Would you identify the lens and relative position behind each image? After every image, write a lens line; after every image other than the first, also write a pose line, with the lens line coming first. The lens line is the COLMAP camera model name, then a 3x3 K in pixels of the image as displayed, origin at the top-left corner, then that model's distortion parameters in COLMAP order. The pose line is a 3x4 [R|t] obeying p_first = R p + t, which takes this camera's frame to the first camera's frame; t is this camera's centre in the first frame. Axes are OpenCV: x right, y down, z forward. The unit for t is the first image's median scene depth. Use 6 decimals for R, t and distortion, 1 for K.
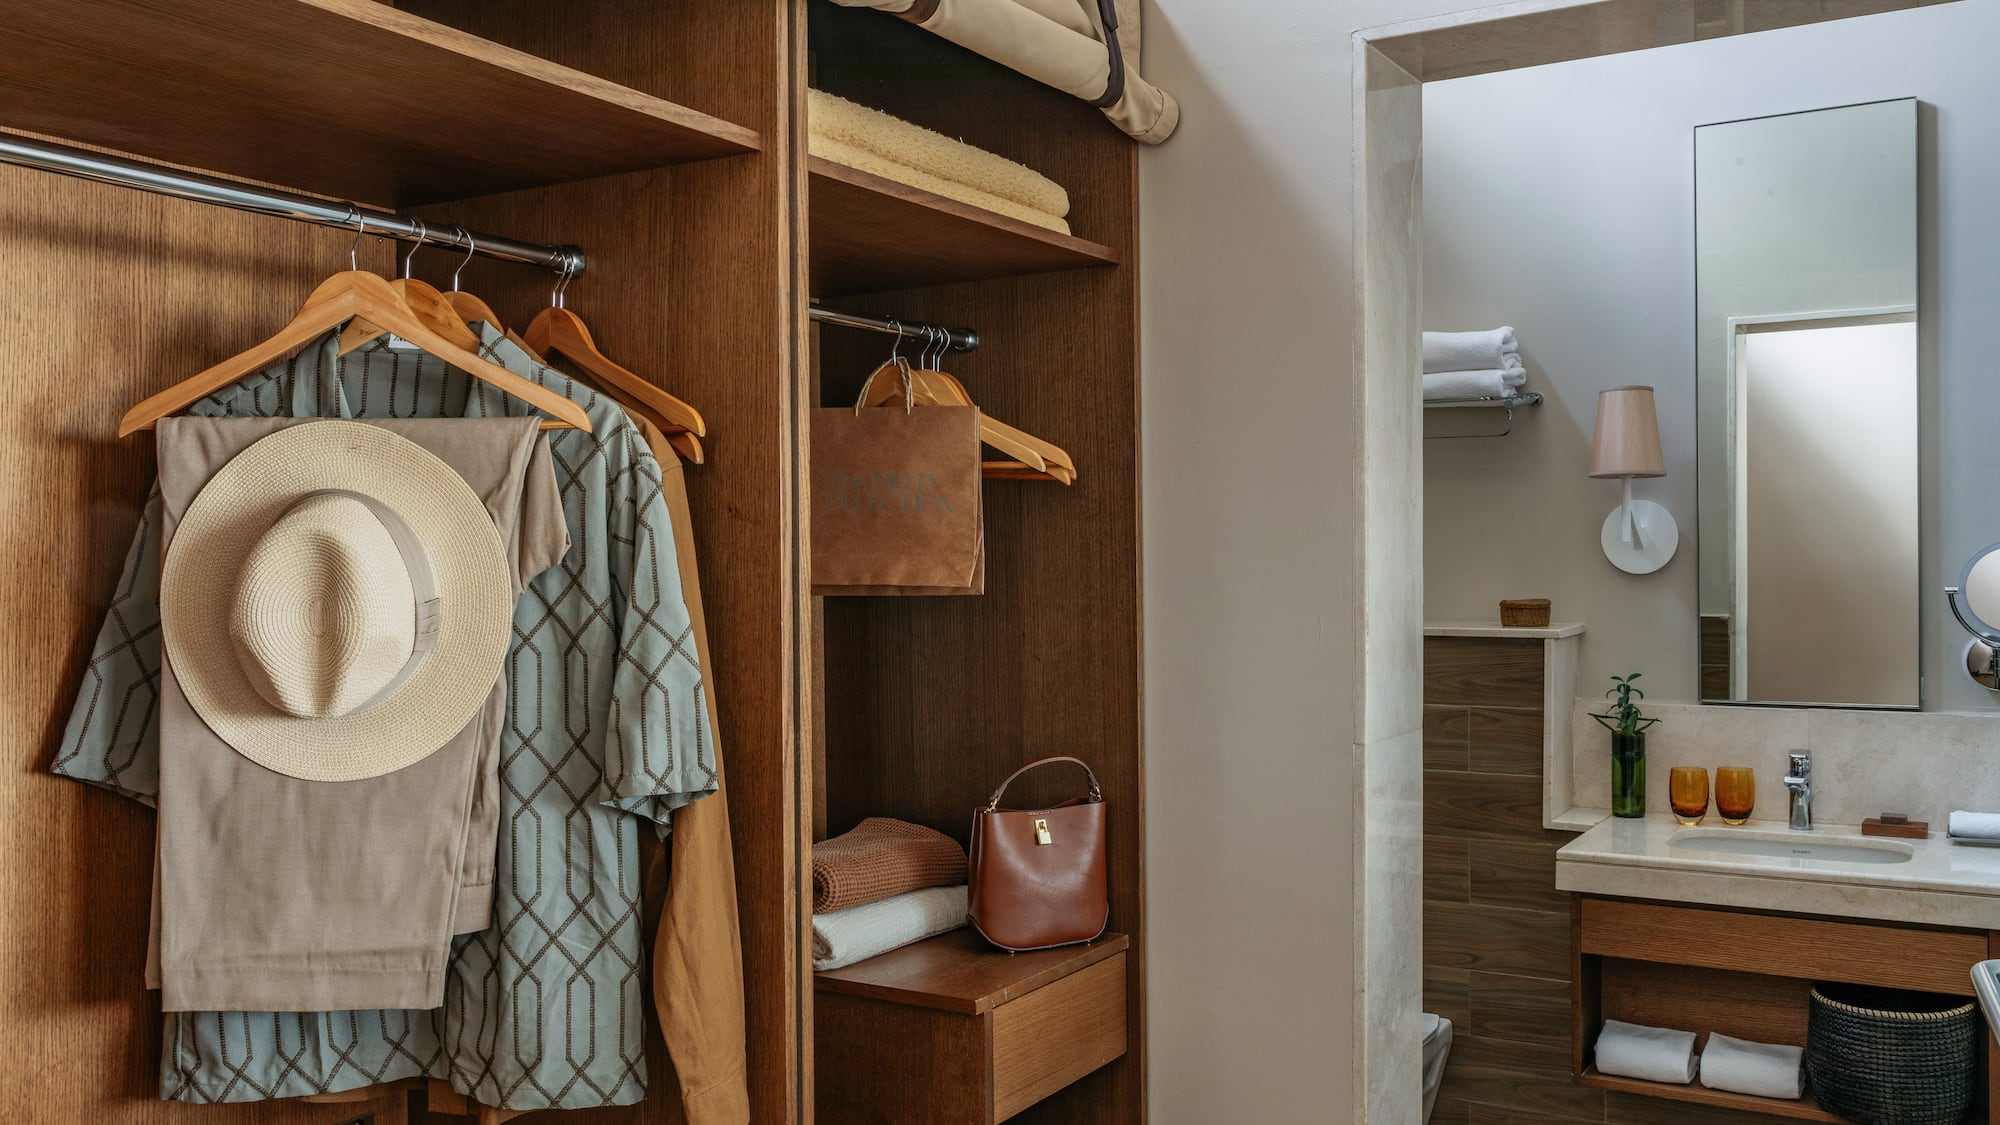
lens RADIAL K [[1530.9, 0, 1000.0], [0, 1530.9, 562.5], [0, 0, 1]] dist [-0.005187, -0.002845]
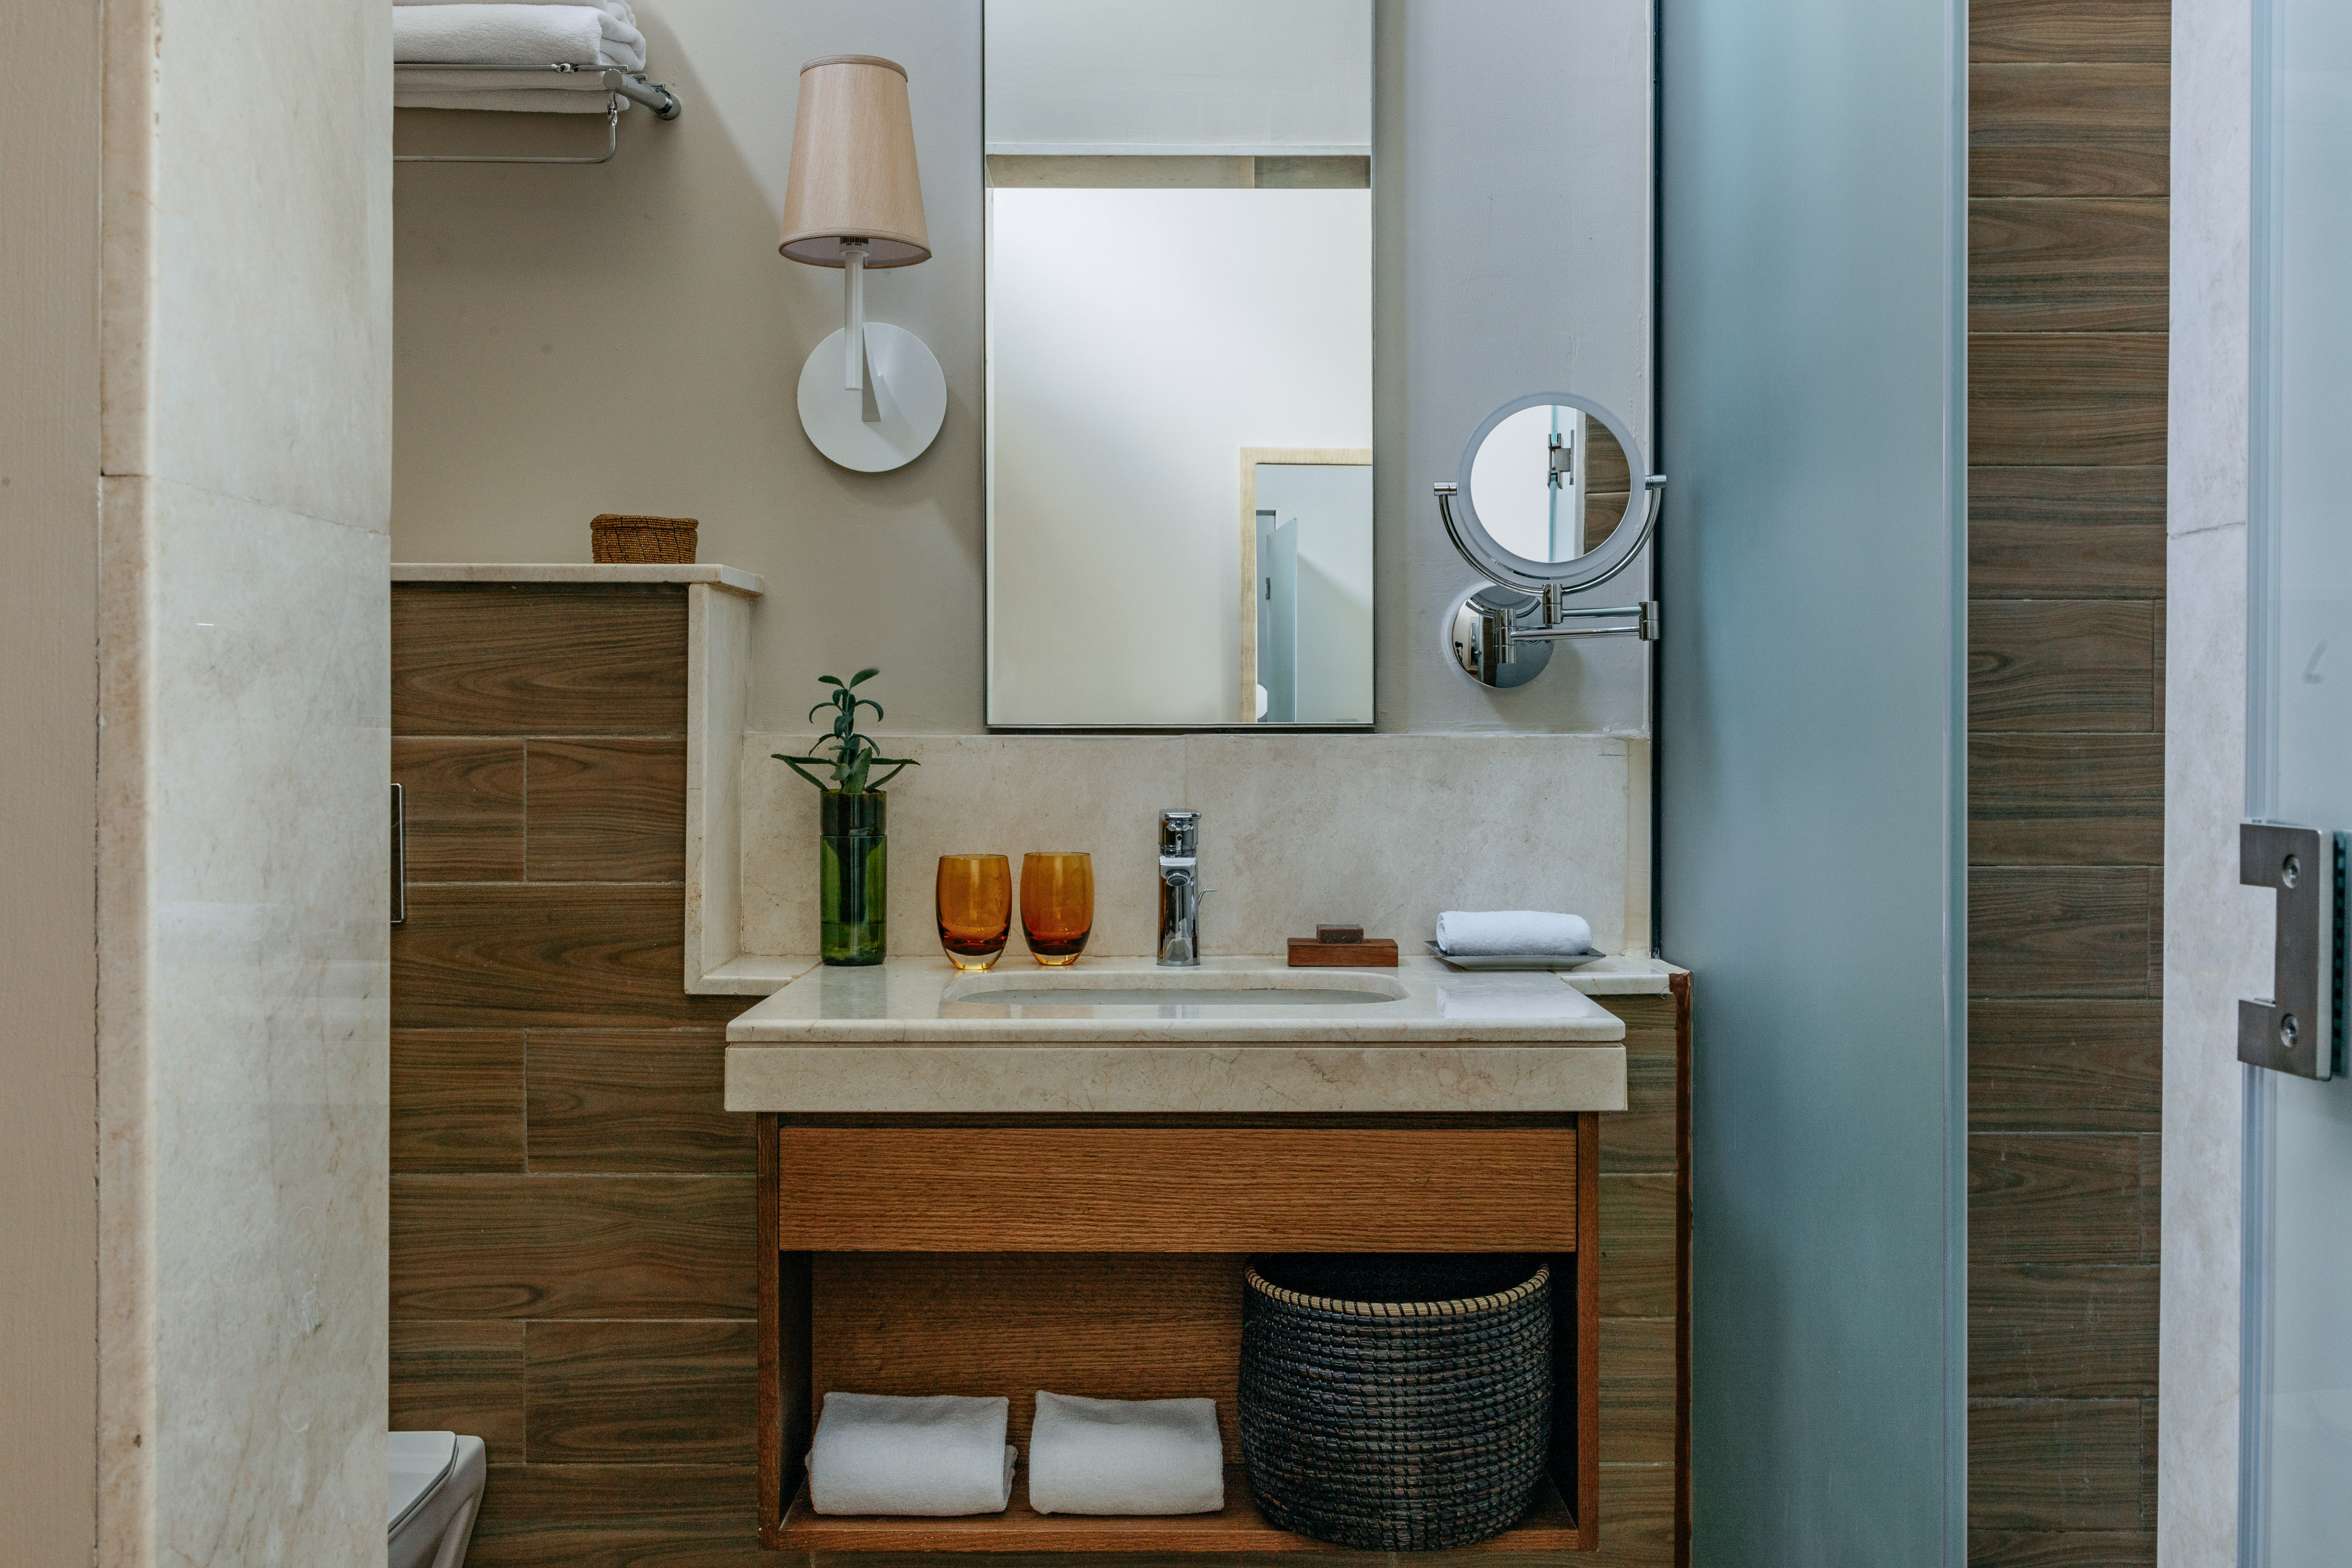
lens RADIAL K [[2663.2, 0, 1176.0], [0, 2663.2, 784.0], [0, 0, 1]] dist [0.008606, 0.020892]
pose [[0.857757, -0.013130, 0.513888, 0.074209], [-0.016373, 0.998469, 0.052841, 0.067721], [-0.513795, -0.053739, 0.856228, 0.251220]]
